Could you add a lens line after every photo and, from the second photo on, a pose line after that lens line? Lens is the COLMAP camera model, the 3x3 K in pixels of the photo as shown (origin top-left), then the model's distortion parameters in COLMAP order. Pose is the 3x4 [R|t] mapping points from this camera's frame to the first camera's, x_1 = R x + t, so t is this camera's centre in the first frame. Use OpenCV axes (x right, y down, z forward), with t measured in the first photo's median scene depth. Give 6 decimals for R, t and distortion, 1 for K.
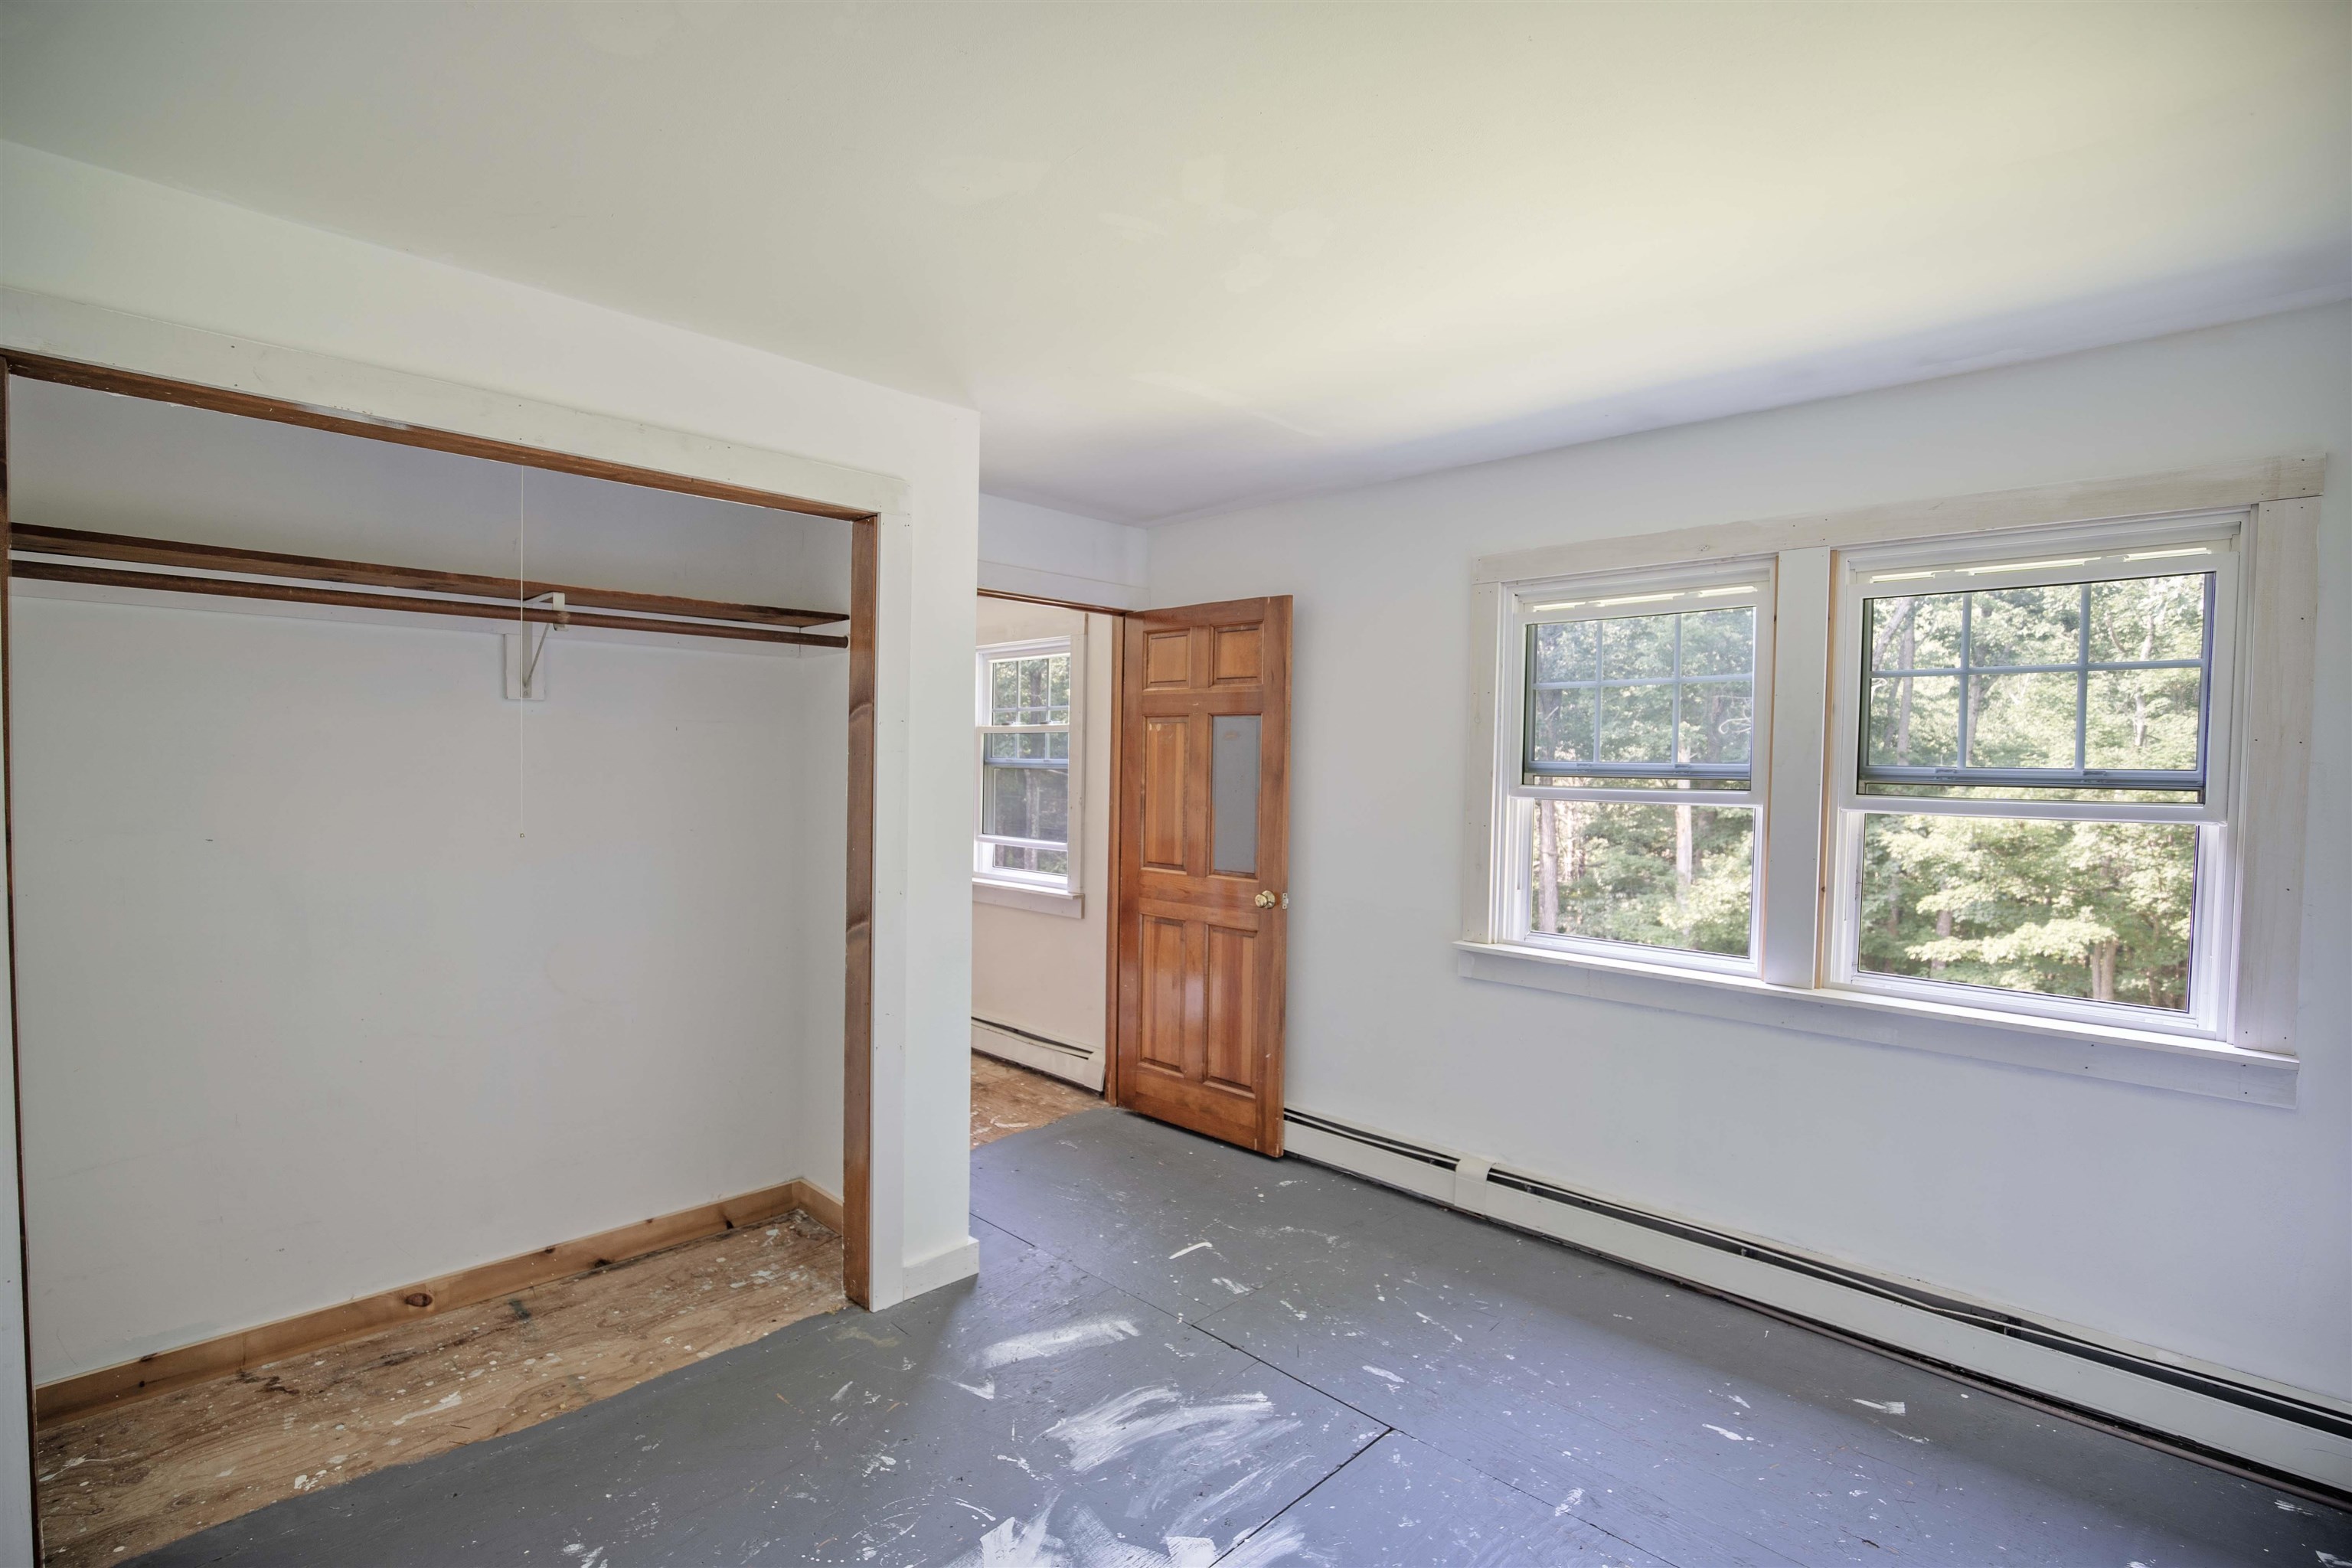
lens RADIAL K [[1081.6, 0, 1176.3], [0, 1081.6, 800.3], [0, 0, 1]] dist [-0.032972, 0.005464]
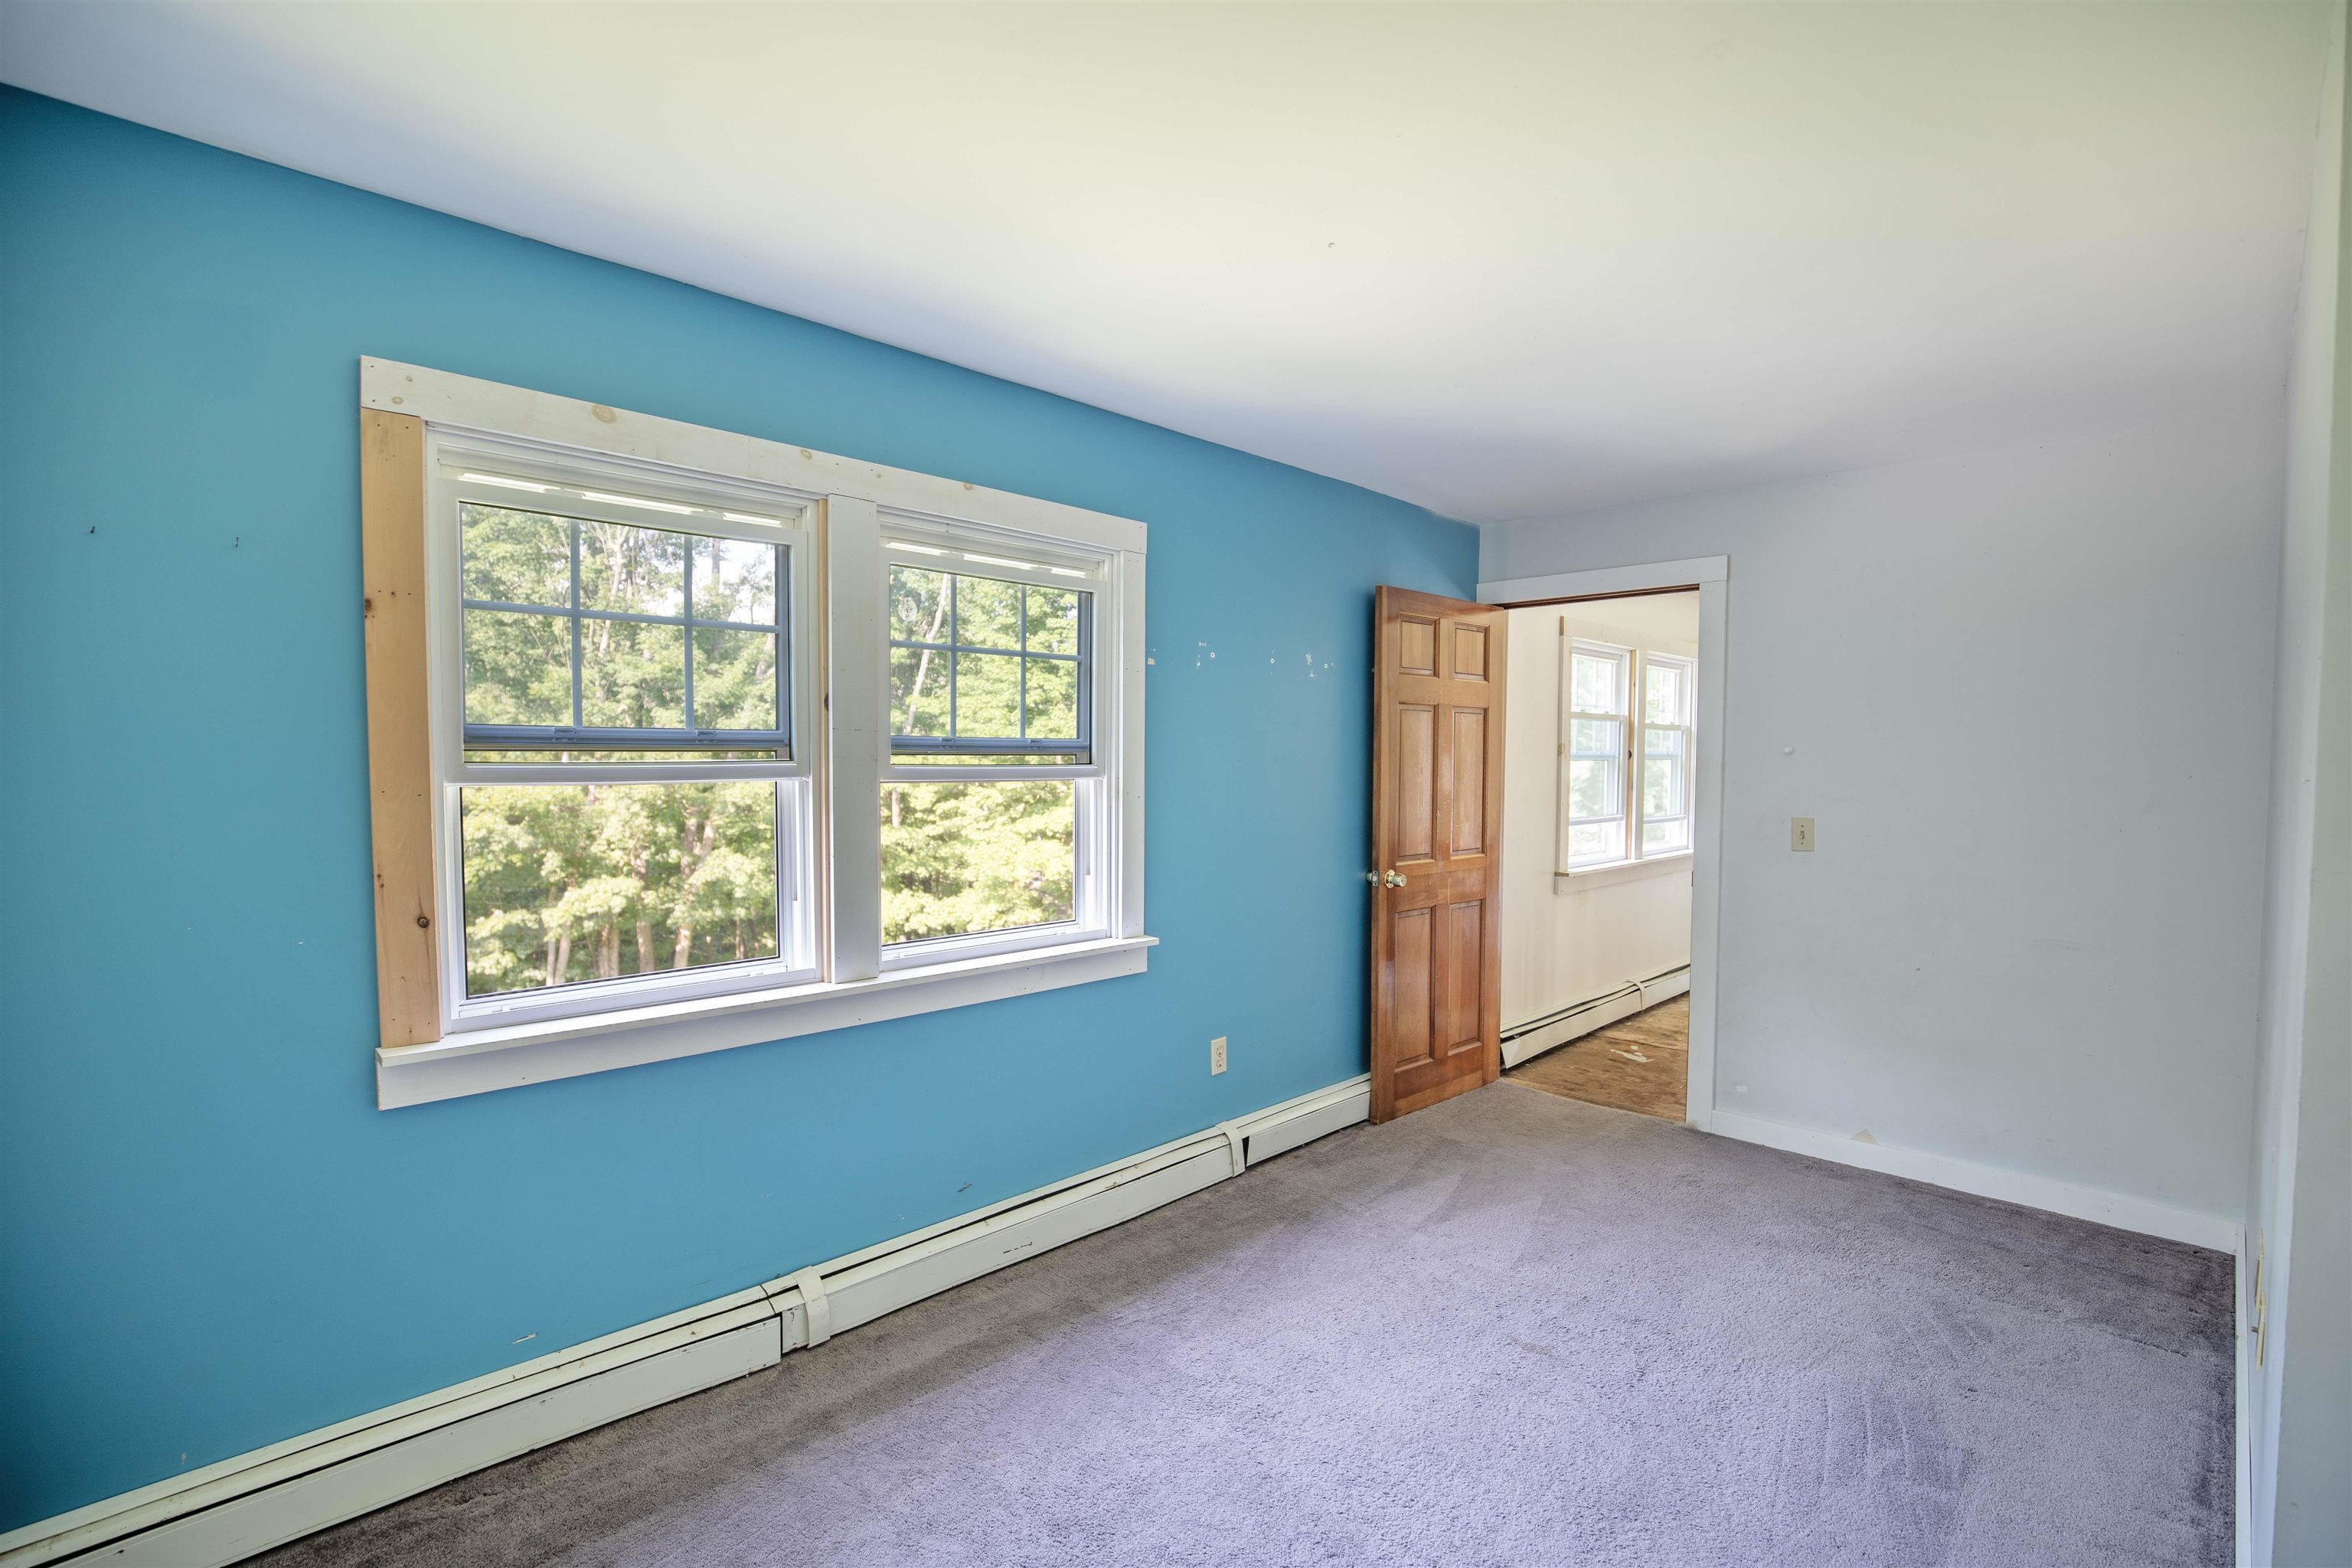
lens RADIAL K [[1081.6, 0, 1176.3], [0, 1081.6, 800.3], [0, 0, 1]] dist [-0.032972, 0.005464]
pose [[0.011792, -0.060980, 0.998069, -0.312874], [0.020078, 0.997952, 0.060736, -0.023632], [-0.999729, 0.019323, 0.012992, 0.649546]]
